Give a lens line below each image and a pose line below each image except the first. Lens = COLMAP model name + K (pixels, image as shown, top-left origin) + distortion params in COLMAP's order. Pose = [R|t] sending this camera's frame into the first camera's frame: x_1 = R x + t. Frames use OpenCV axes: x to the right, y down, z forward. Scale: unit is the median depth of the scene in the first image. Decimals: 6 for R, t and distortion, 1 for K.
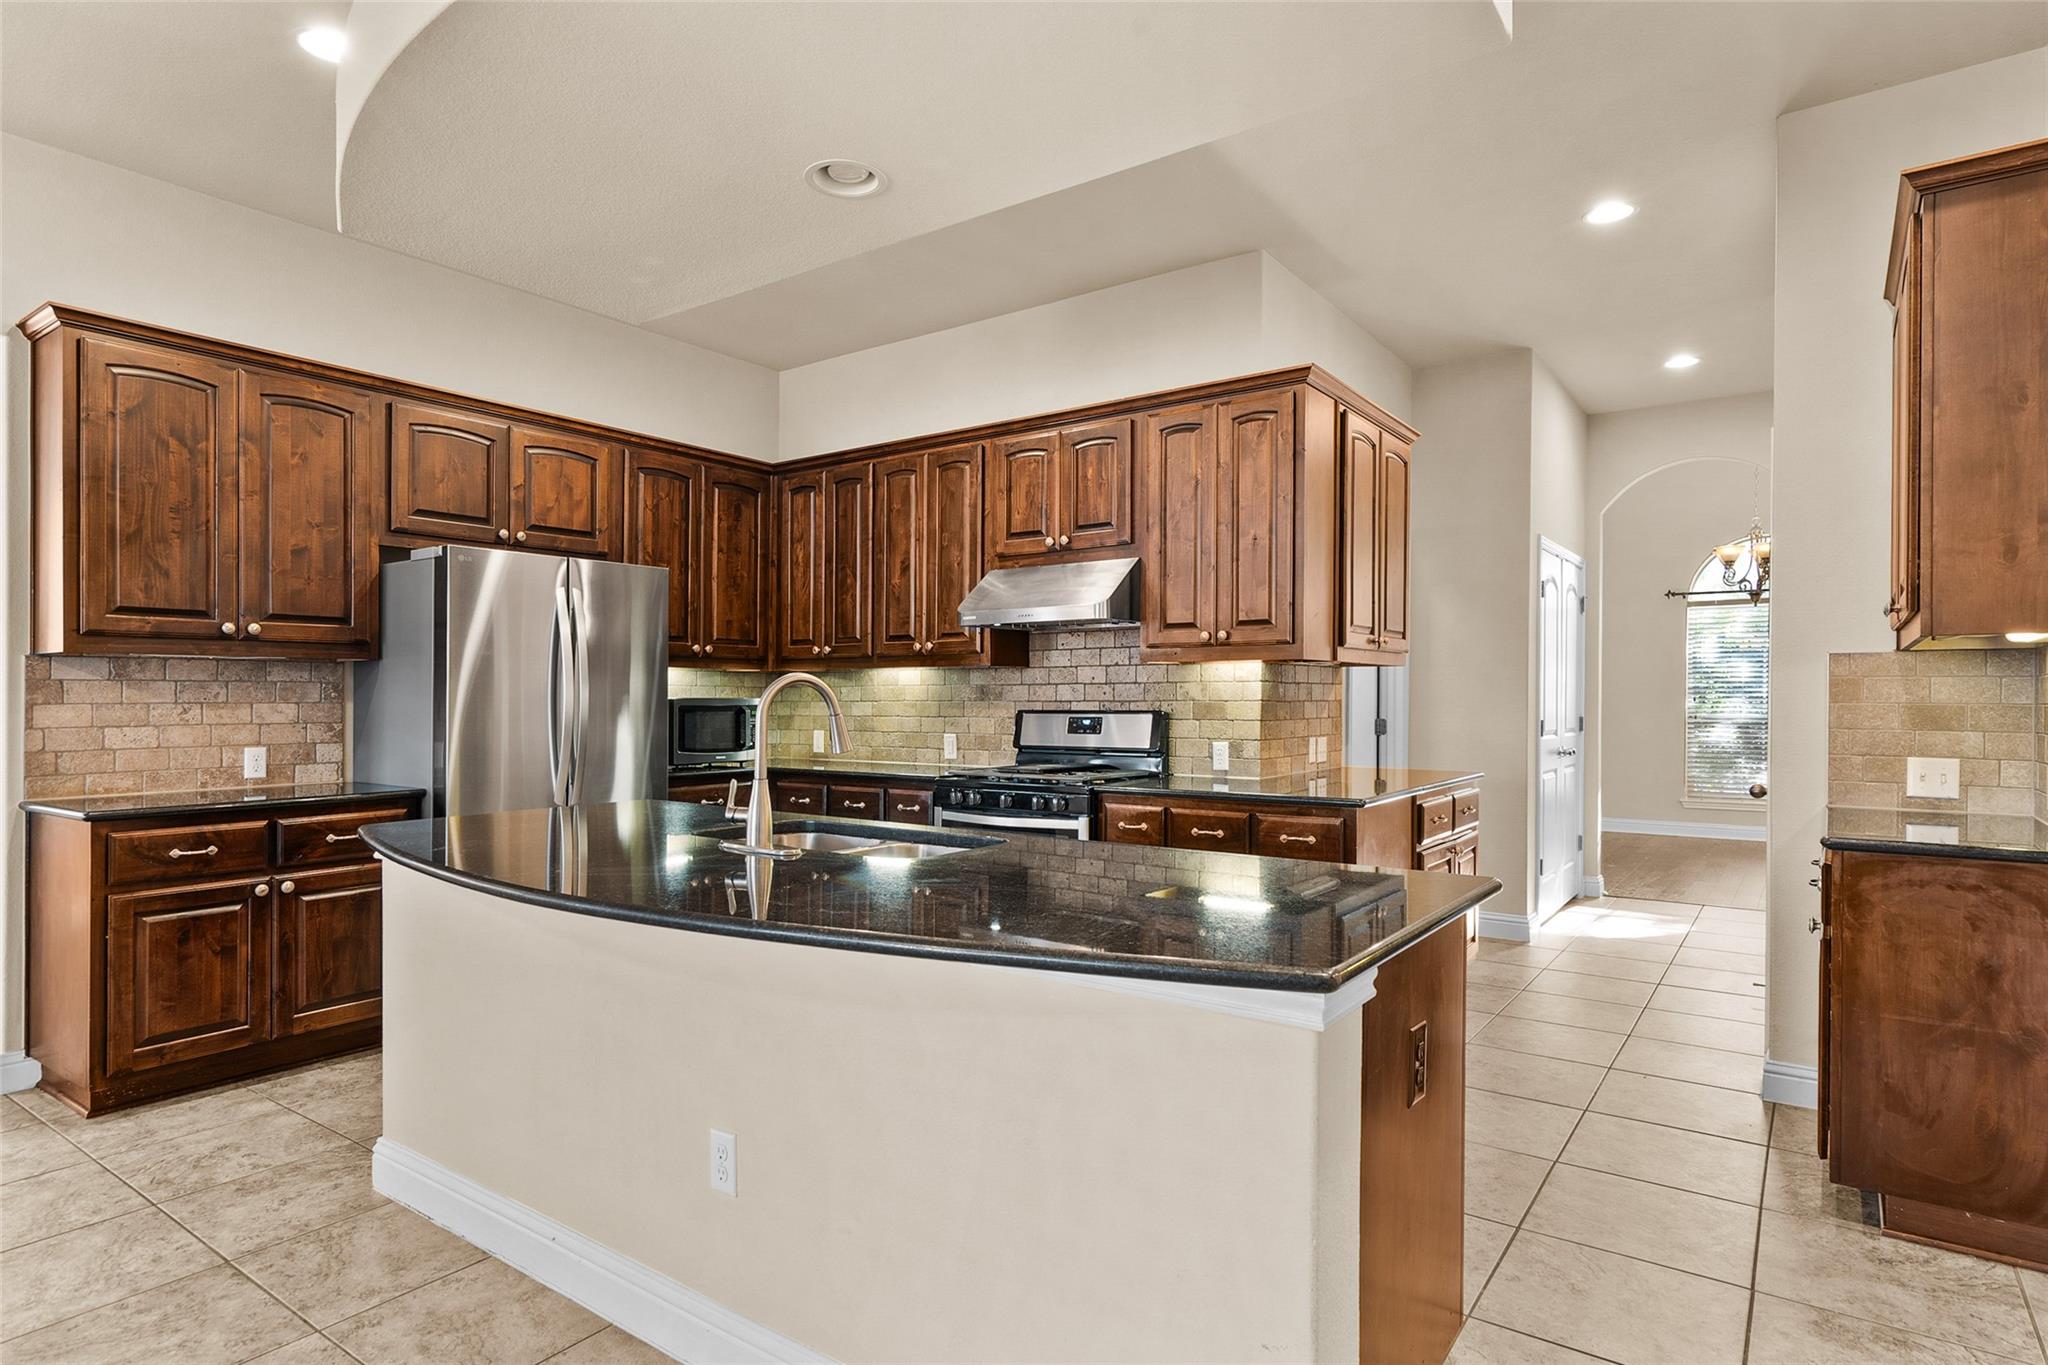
lens RADIAL K [[1107.4, 0, 1015.1], [0, 1107.4, 687.6], [0, 0, 1]] dist [0.003582, 0.001959]
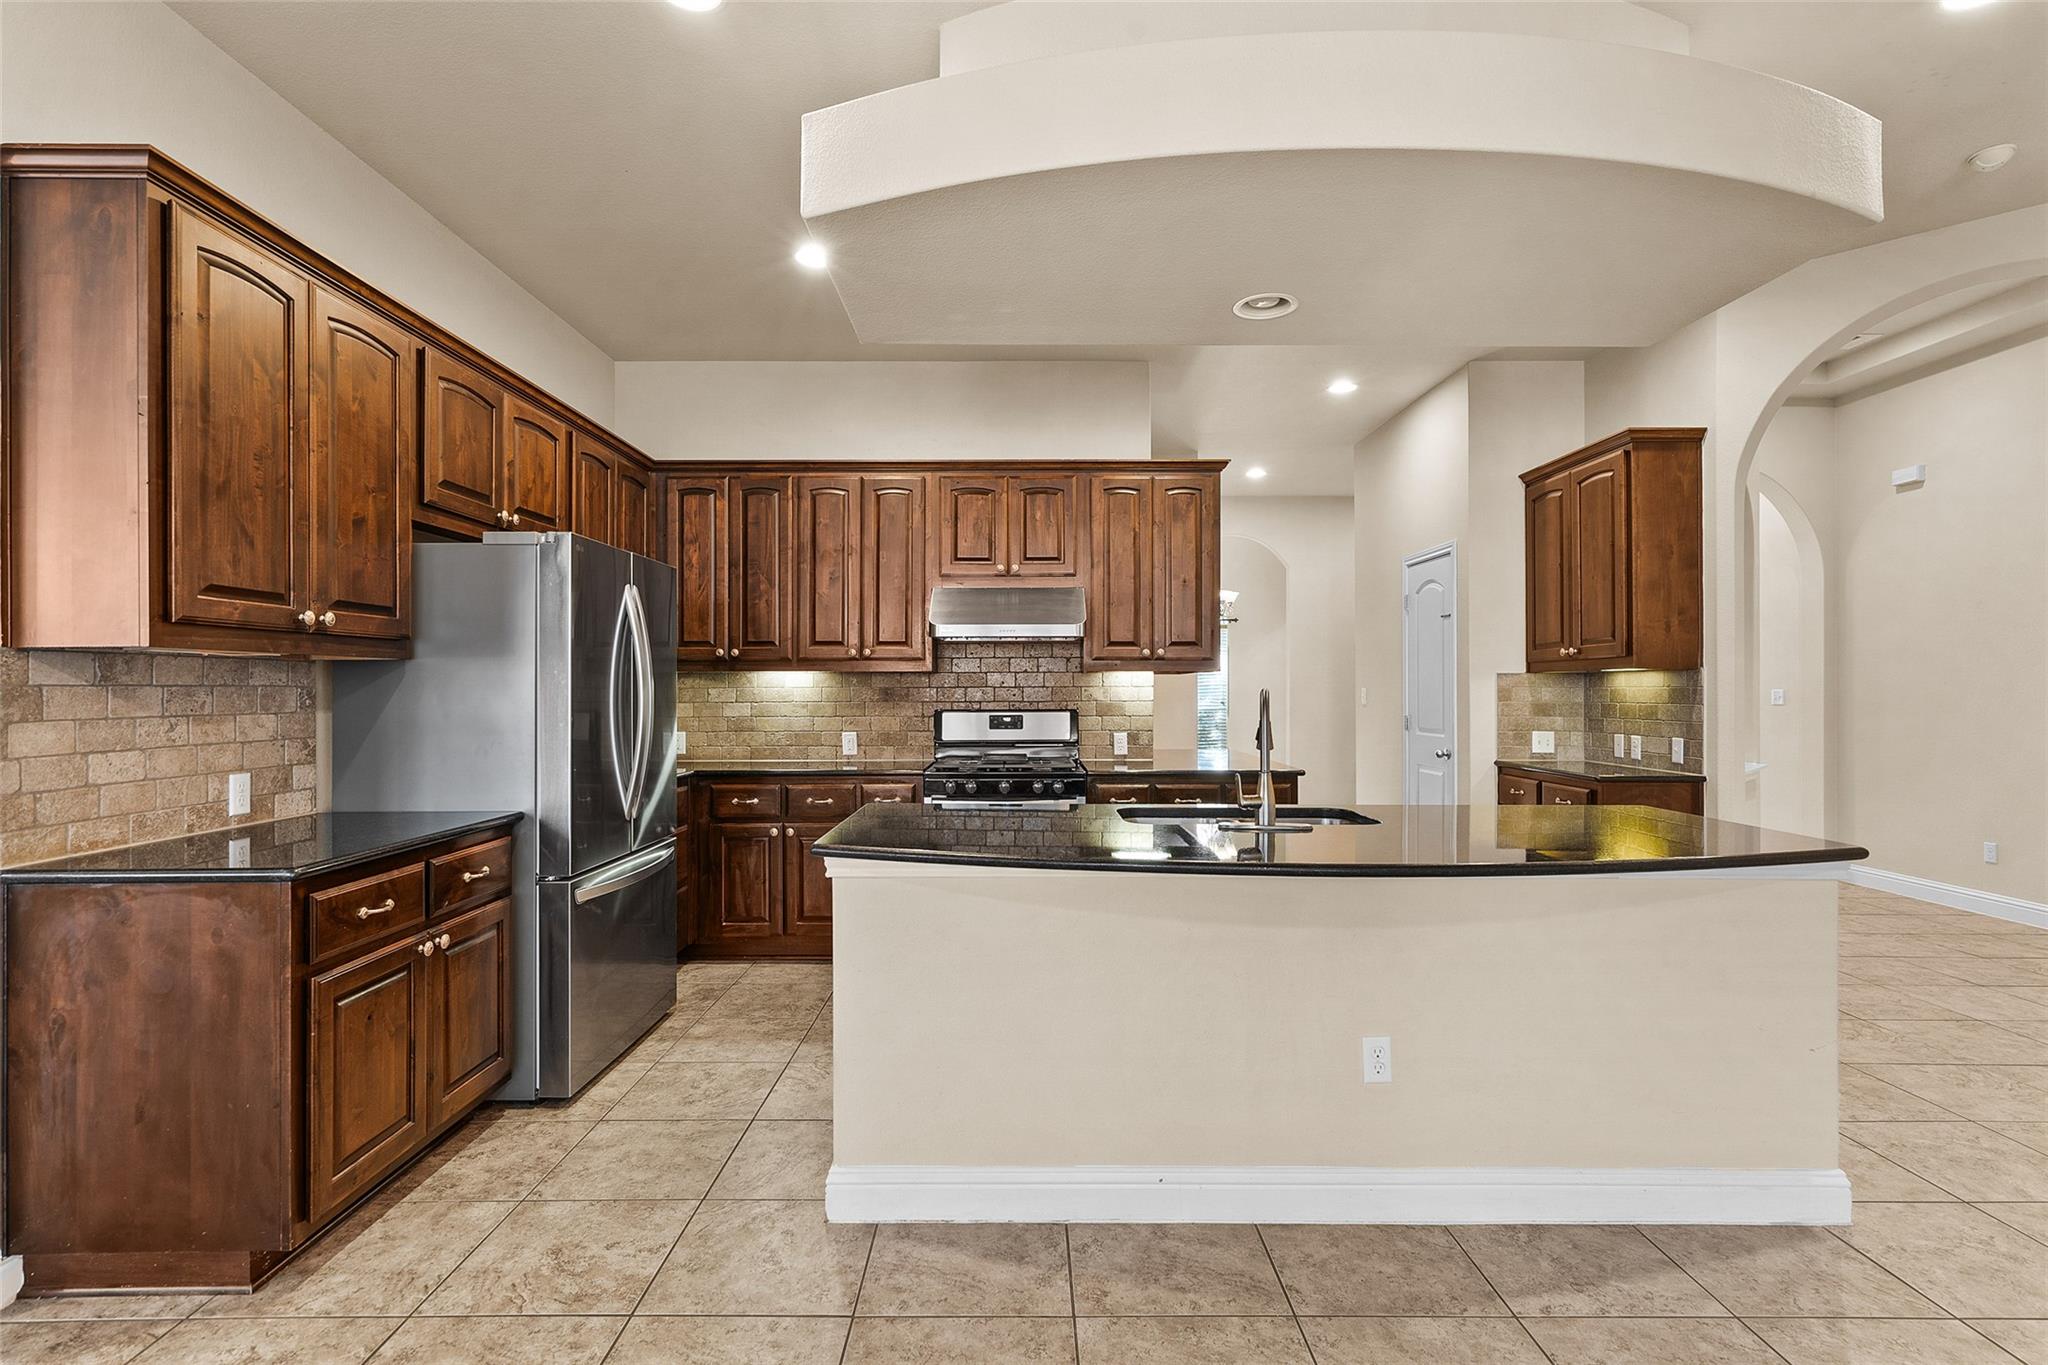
lens RADIAL K [[987.1, 0, 1021.9], [0, 987.1, 678.2], [0, 0, 1]] dist [0.003921, 0.000566]
pose [[0.809293, 0.006367, 0.587371, -0.641553], [-0.004854, 0.999980, -0.004152, -0.010535], [-0.587385, 0.000509, 0.809307, 0.143682]]
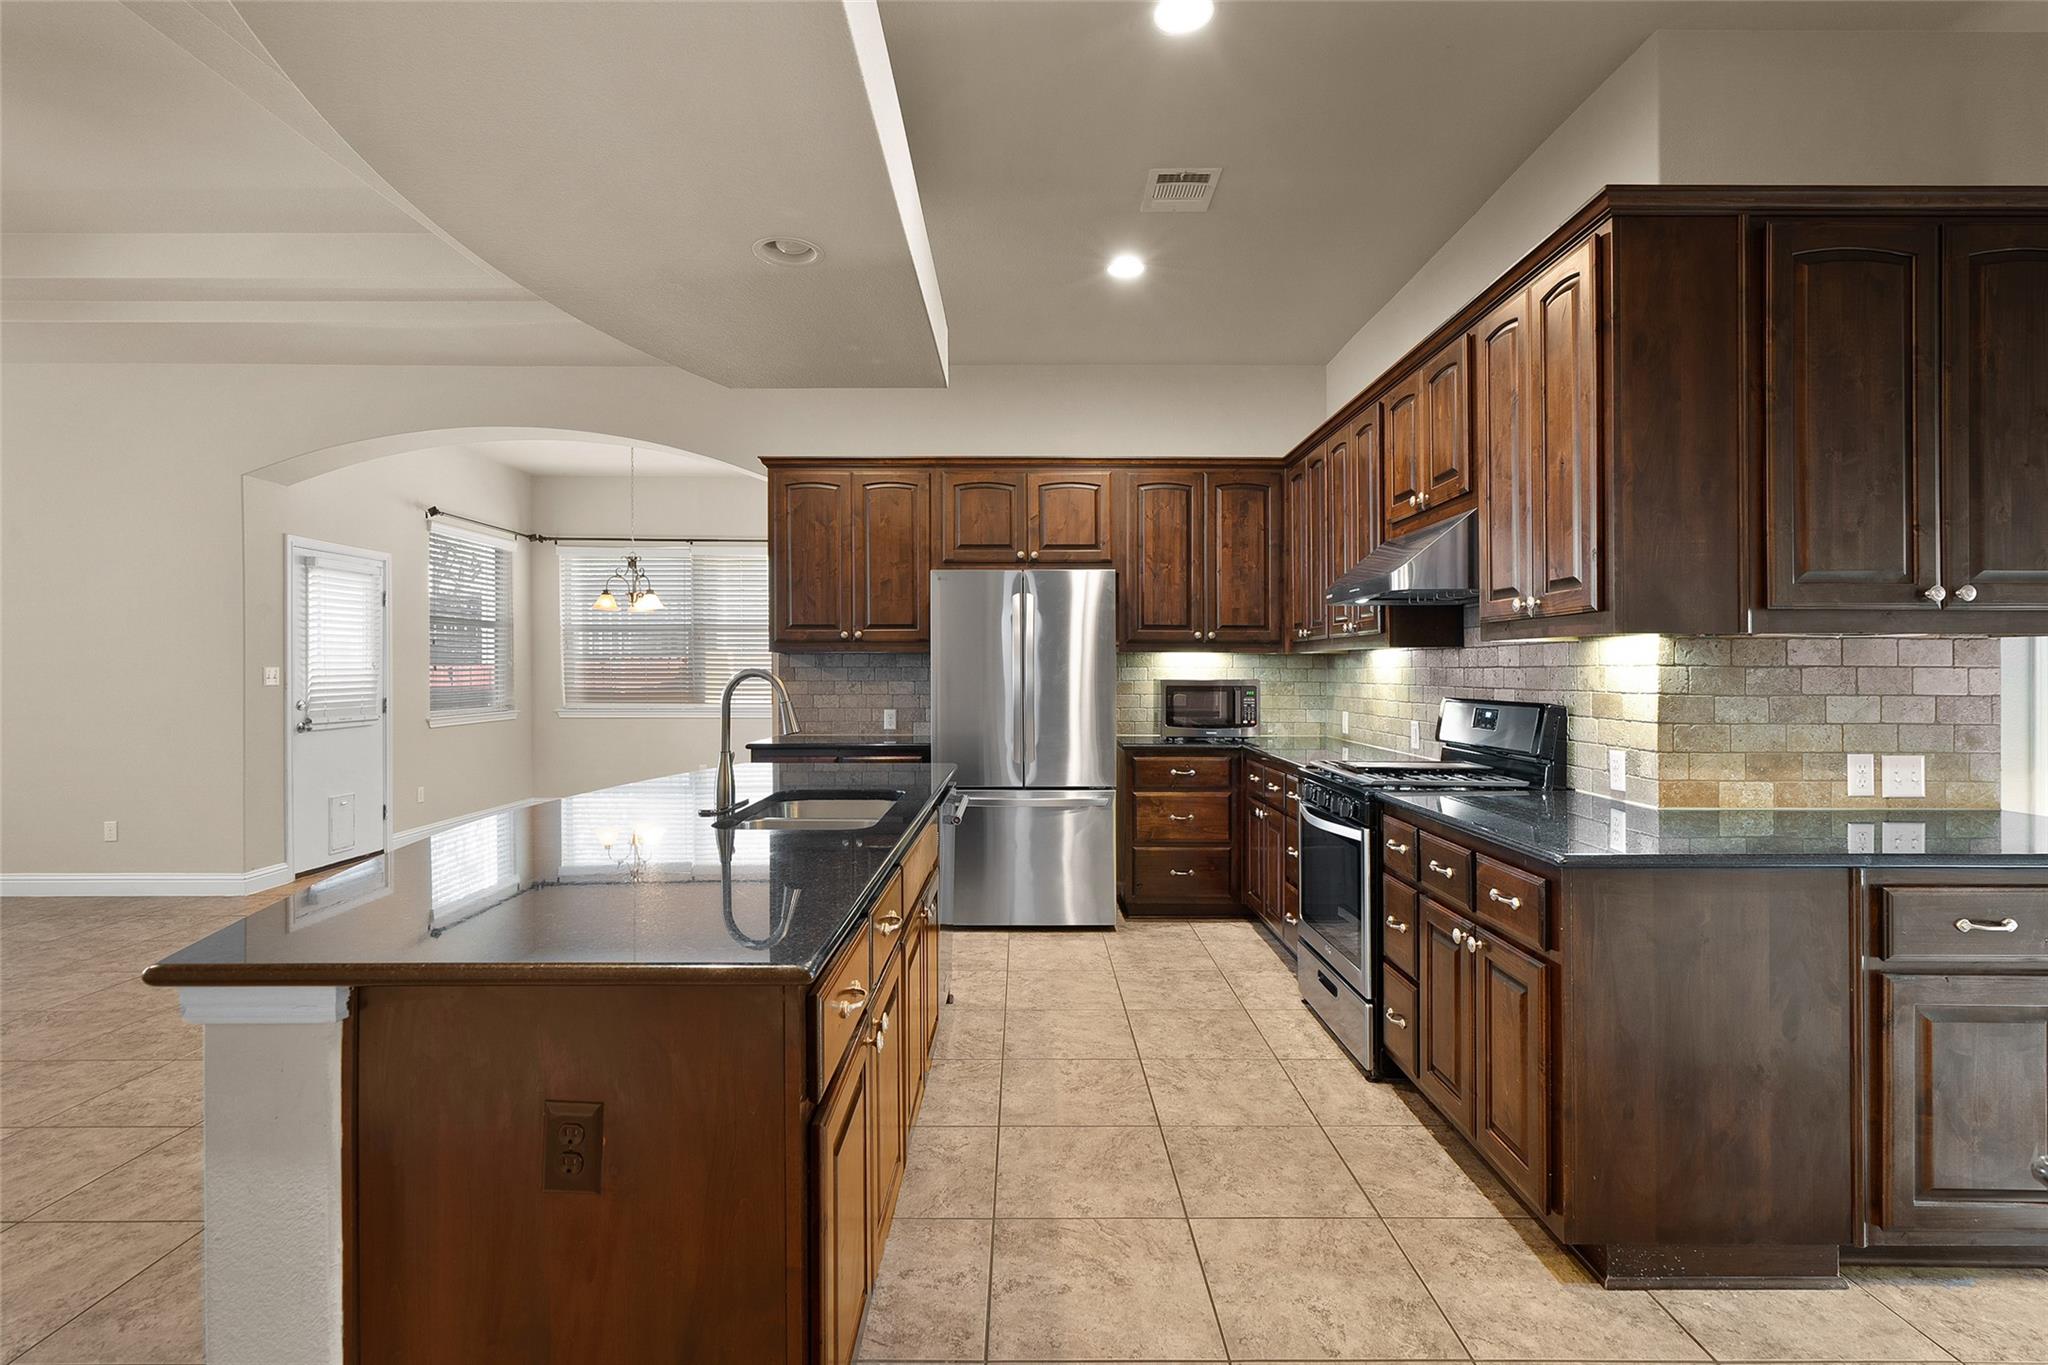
lens RADIAL K [[943.7, 0, 1022.0], [0, 943.7, 666.9], [0, 0, 1]] dist [0.002268, -0.000068]
pose [[0.584577, -0.000427, -0.811338, 0.494817], [0.005568, 0.999978, 0.003486, -0.009596], [0.811319, -0.006555, 0.584567, 0.370077]]
